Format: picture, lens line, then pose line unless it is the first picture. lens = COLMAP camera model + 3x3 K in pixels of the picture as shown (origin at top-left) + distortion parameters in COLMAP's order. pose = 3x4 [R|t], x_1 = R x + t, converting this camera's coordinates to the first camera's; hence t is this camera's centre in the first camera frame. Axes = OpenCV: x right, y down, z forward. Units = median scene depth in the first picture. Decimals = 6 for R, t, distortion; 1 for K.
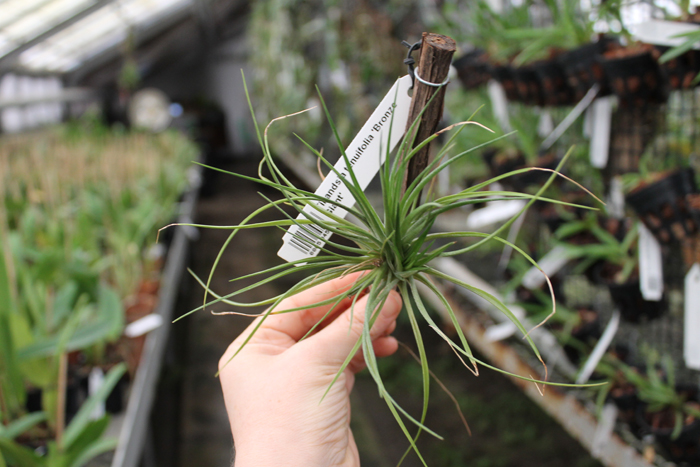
lens RADIAL K [[699.3, 0, 350.0], [0, 699.3, 233.5], [0, 0, 1]] dist [-0.076411, 0.017419]
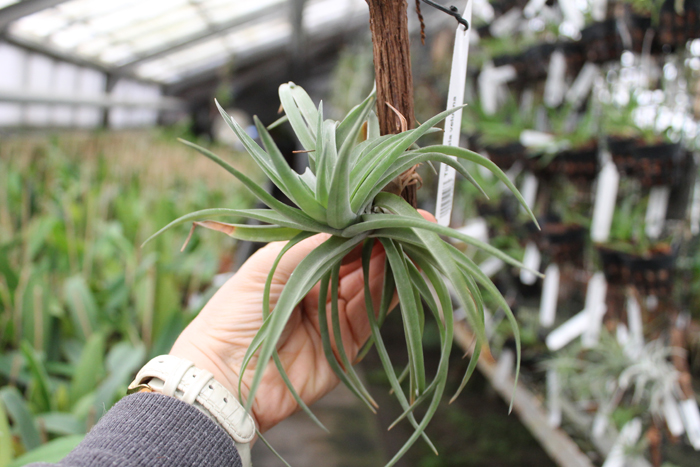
lens RADIAL K [[705.4, 0, 350.0], [0, 705.4, 233.5], [0, 0, 1]] dist [-0.079566, 0.029582]
pose [[0.981163, 0.176556, -0.078410, 0.019855], [-0.181269, 0.981740, -0.057684, 0.032855], [0.066794, 0.070811, 0.995251, -0.179251]]
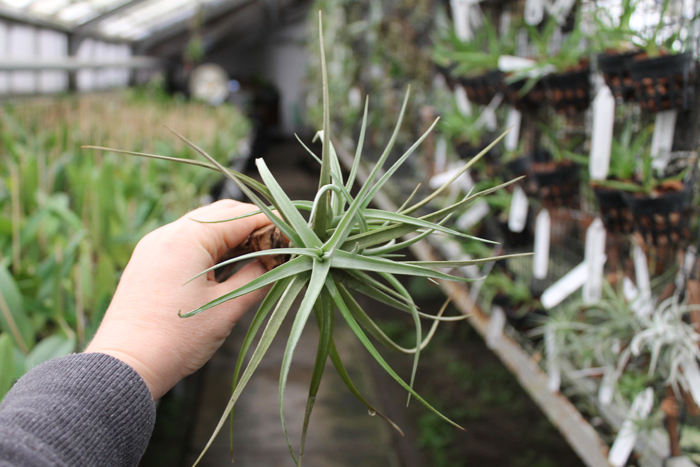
lens RADIAL K [[705.4, 0, 350.0], [0, 705.4, 233.5], [0, 0, 1]] dist [-0.079566, 0.029582]
pose [[0.991888, 0.112668, -0.058863, 0.030692], [-0.112084, 0.993612, 0.013140, 0.025163], [0.059967, -0.006436, 0.998180, -0.130838]]
